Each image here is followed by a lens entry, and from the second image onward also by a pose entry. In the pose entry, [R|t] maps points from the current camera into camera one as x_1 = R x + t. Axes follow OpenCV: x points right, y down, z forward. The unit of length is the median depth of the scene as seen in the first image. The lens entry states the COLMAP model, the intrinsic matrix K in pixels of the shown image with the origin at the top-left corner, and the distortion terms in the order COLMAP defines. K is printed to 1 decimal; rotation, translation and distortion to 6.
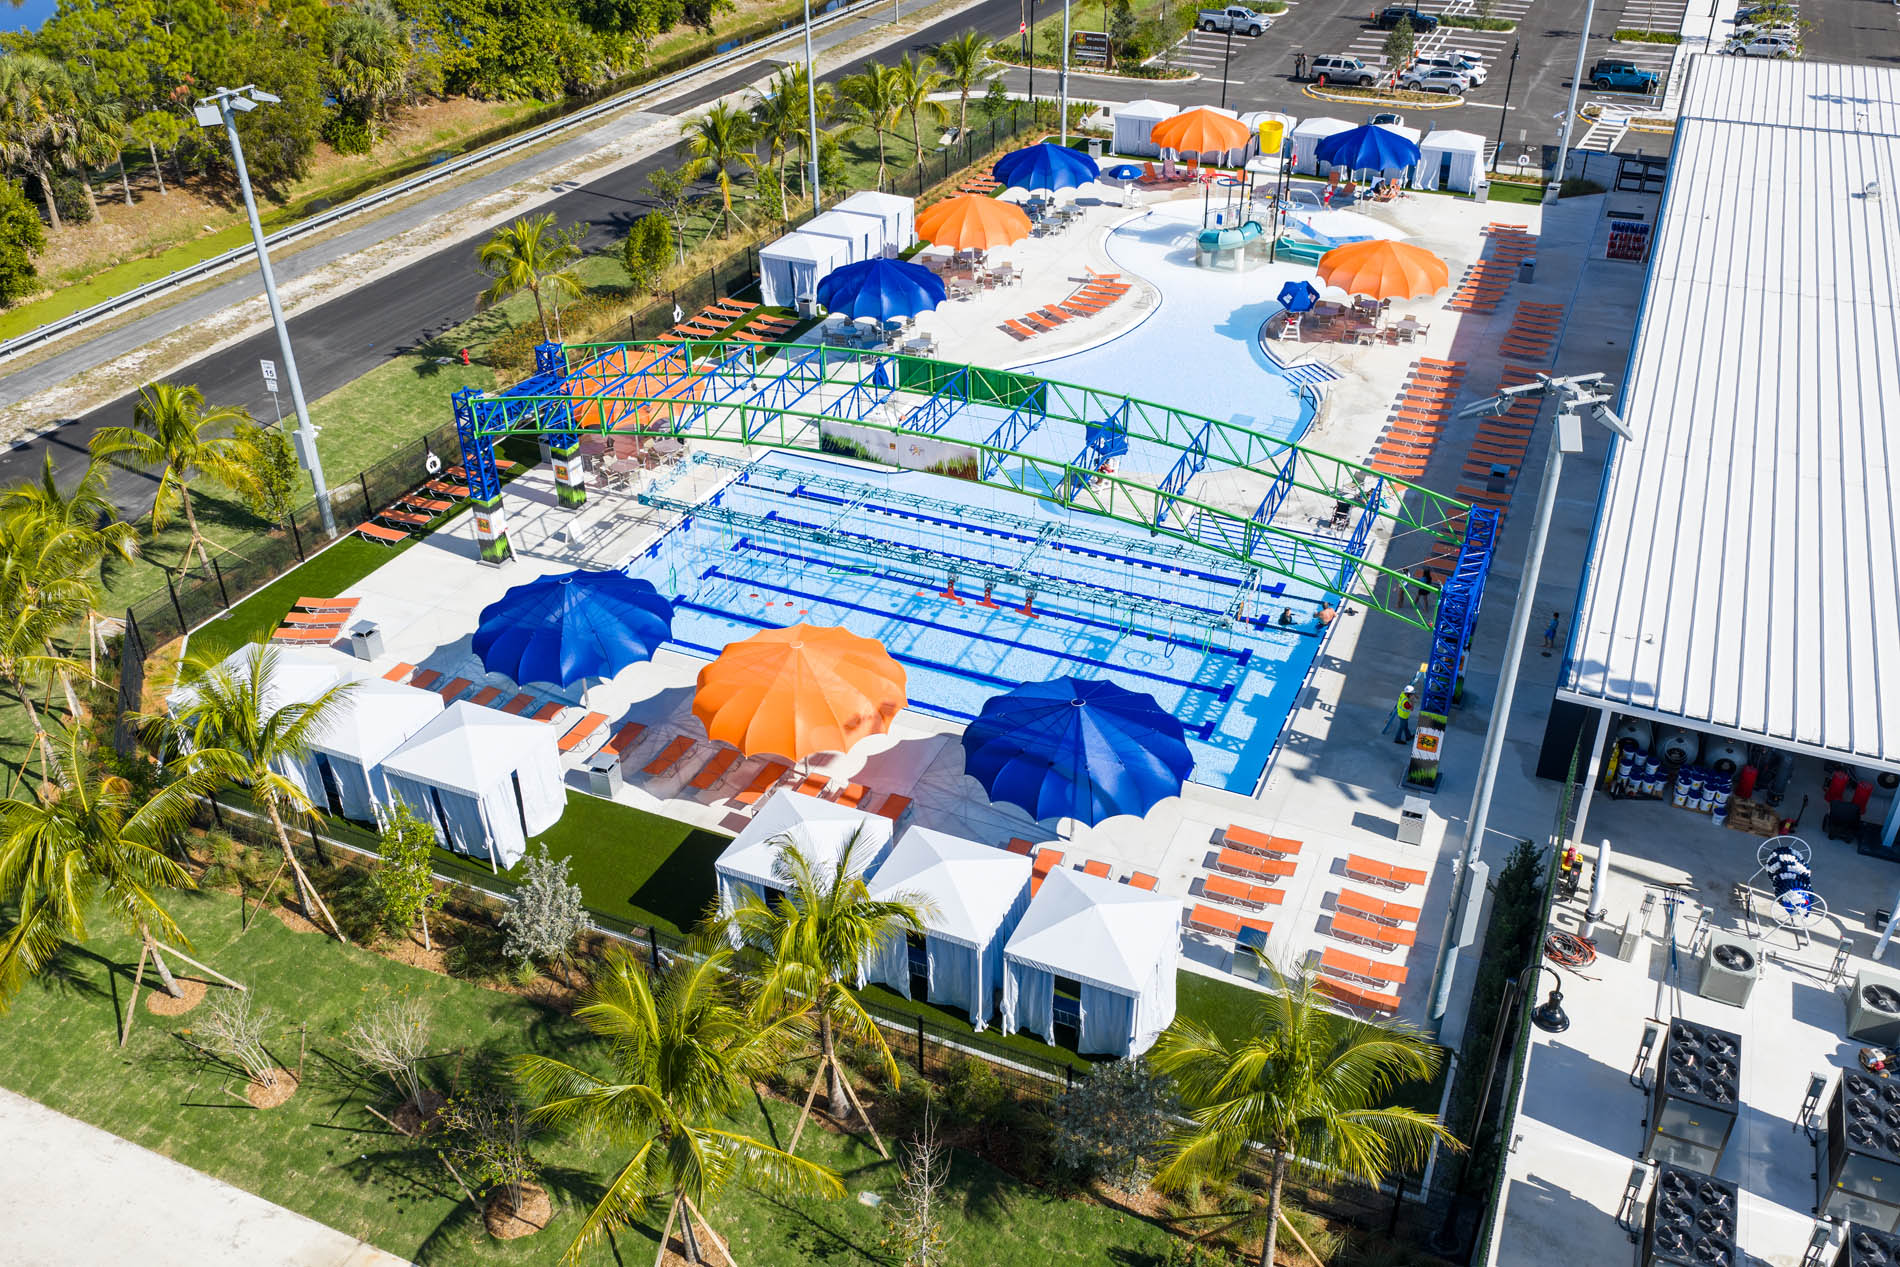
lens RADIAL K [[1563.3, 0, 958.0], [0, 1563.3, 624.2], [0, 0, 1]] dist [0.014690, -0.002156]
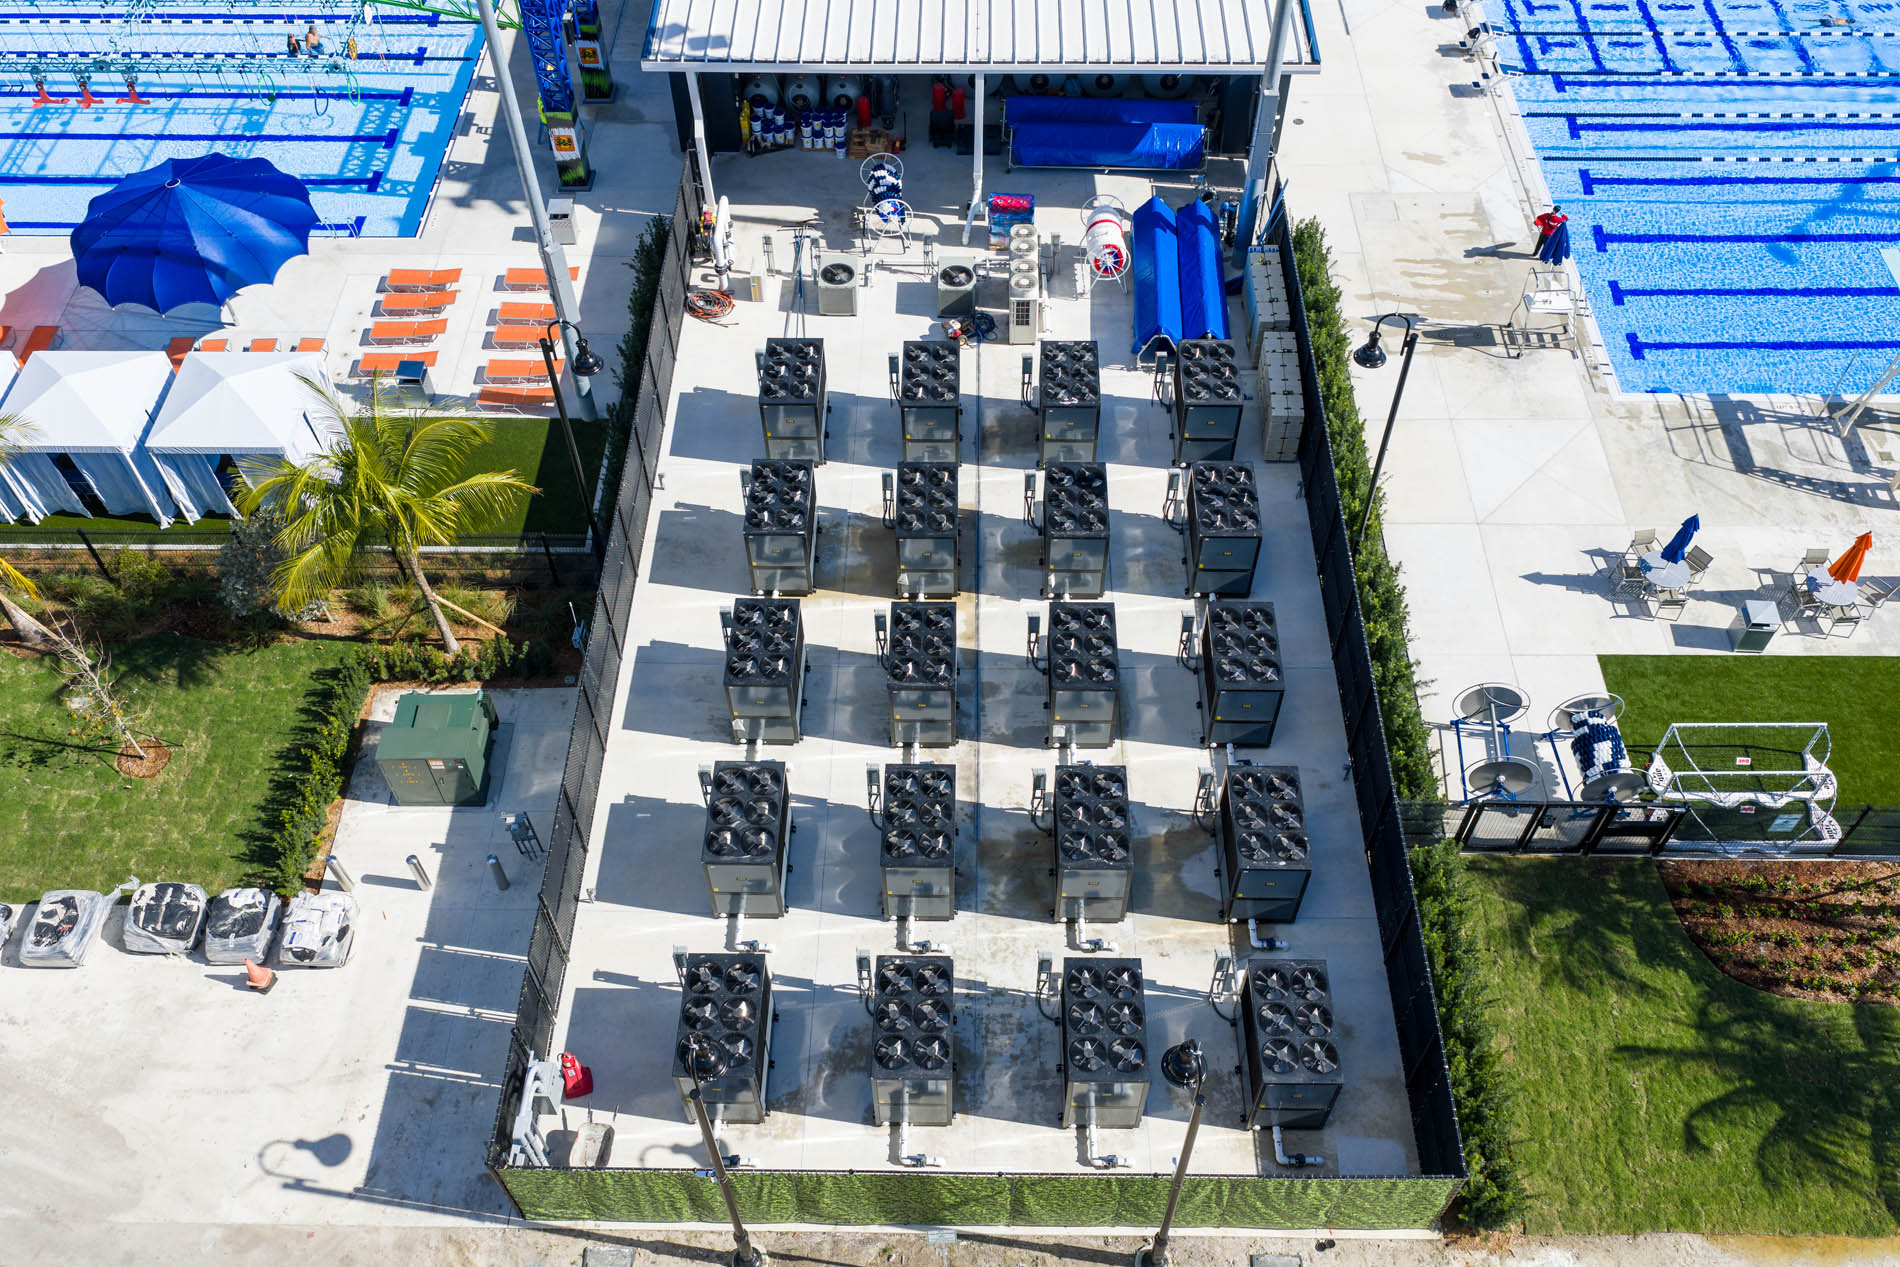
lens RADIAL K [[1503.0, 0, 949.3], [0, 1503.0, 649.9], [0, 0, 1]] dist [0.010951, -0.013608]
pose [[0.921993, -0.310454, 0.231401, 0.204376], [0.206207, 0.899504, 0.385190, 0.047616], [-0.327730, -0.307426, 0.893354, -0.078452]]
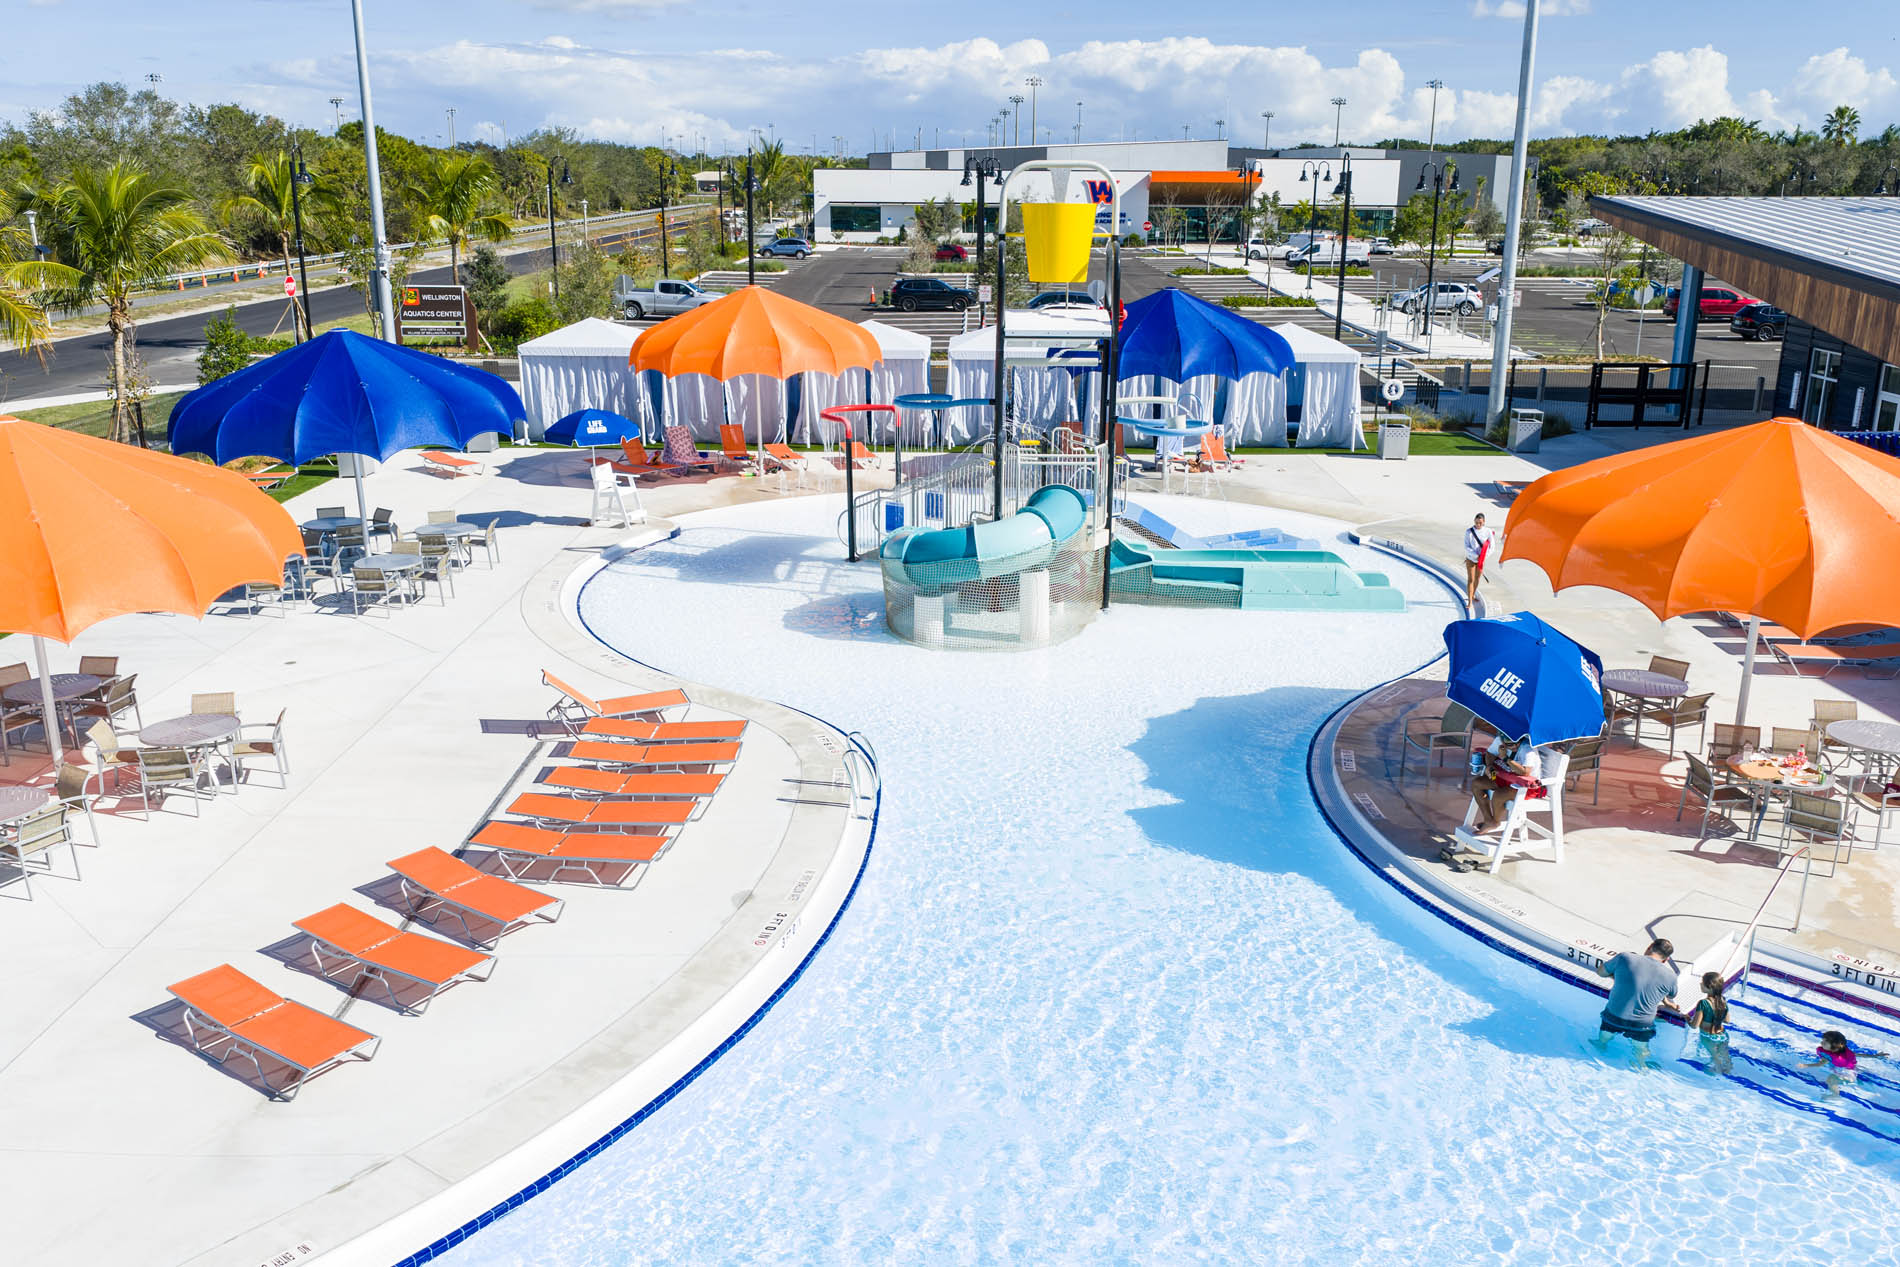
lens RADIAL K [[1563.3, 0, 954.0], [0, 1563.3, 638.0], [0, 0, 1]] dist [0.014690, -0.002156]
pose [[0.915217, -0.100434, 0.390245, 0.079265], [0.201956, 0.952358, -0.228534, -0.299346], [-0.348701, 0.287970, 0.891898, 1.376715]]
